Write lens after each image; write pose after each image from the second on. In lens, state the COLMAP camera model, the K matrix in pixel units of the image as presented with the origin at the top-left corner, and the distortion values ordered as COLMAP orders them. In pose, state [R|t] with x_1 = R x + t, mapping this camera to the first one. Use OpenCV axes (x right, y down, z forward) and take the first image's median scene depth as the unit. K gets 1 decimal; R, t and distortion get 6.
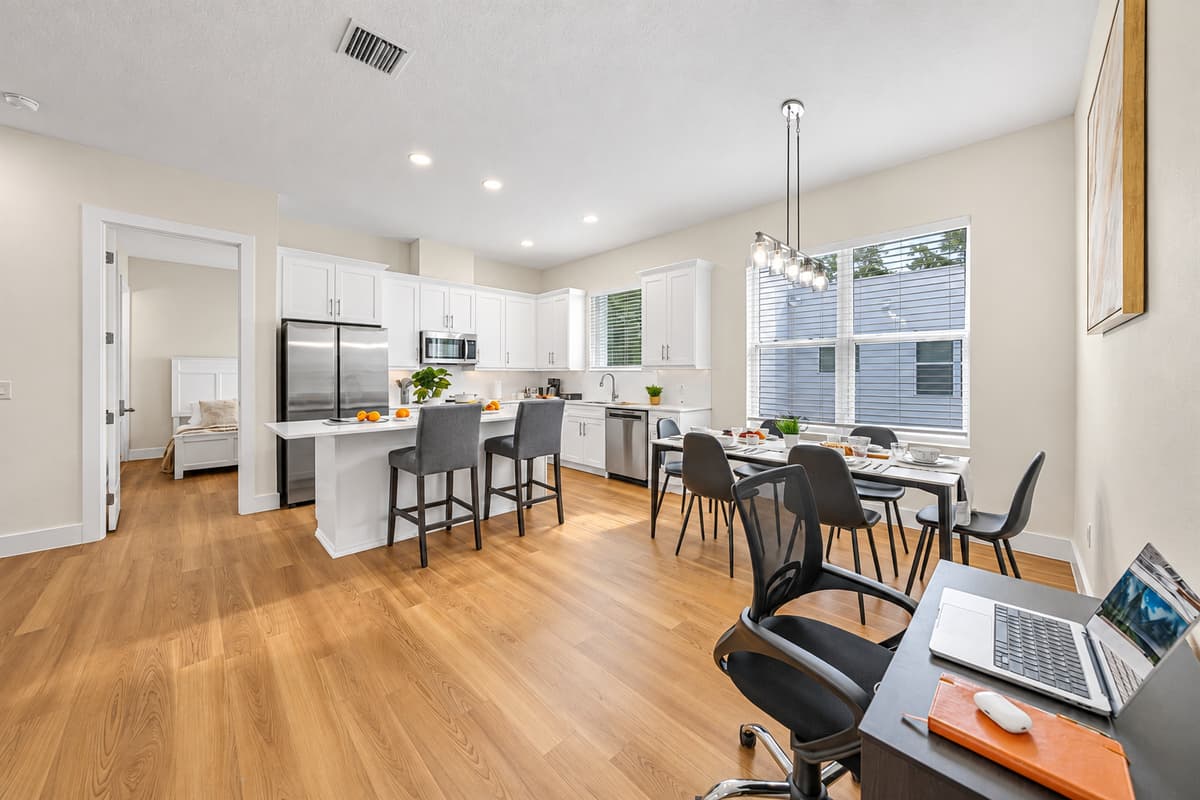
lens RADIAL K [[423.9, 0, 599.4], [0, 423.9, 374.6], [0, 0, 1]] dist [0.000119, -0.000035]
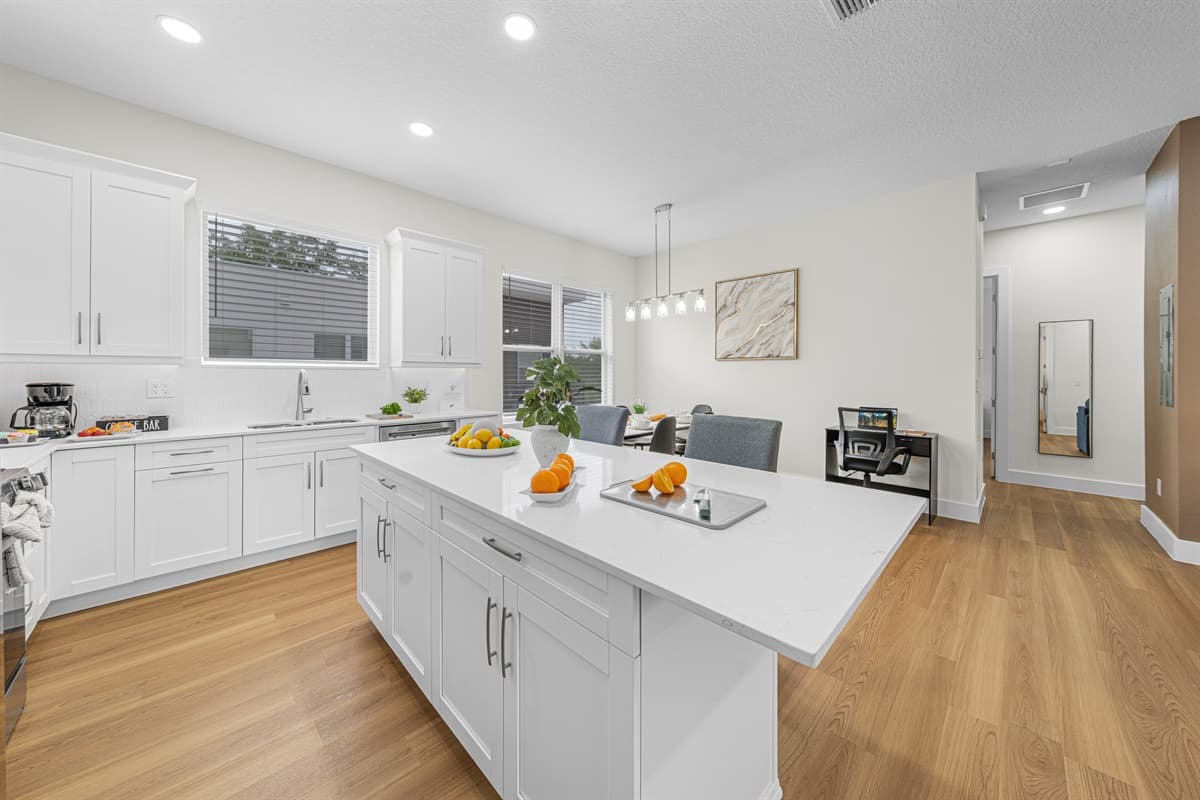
lens RADIAL K [[412.7, 0, 598.9], [0, 412.7, 375.7], [0, 0, 1]] dist [-0.006925, -0.000040]
pose [[-0.007707, 0.004579, 0.999960, -0.618018], [-0.001342, 0.999989, -0.004589, 0.006274], [-0.999969, -0.001378, -0.007701, 0.704853]]
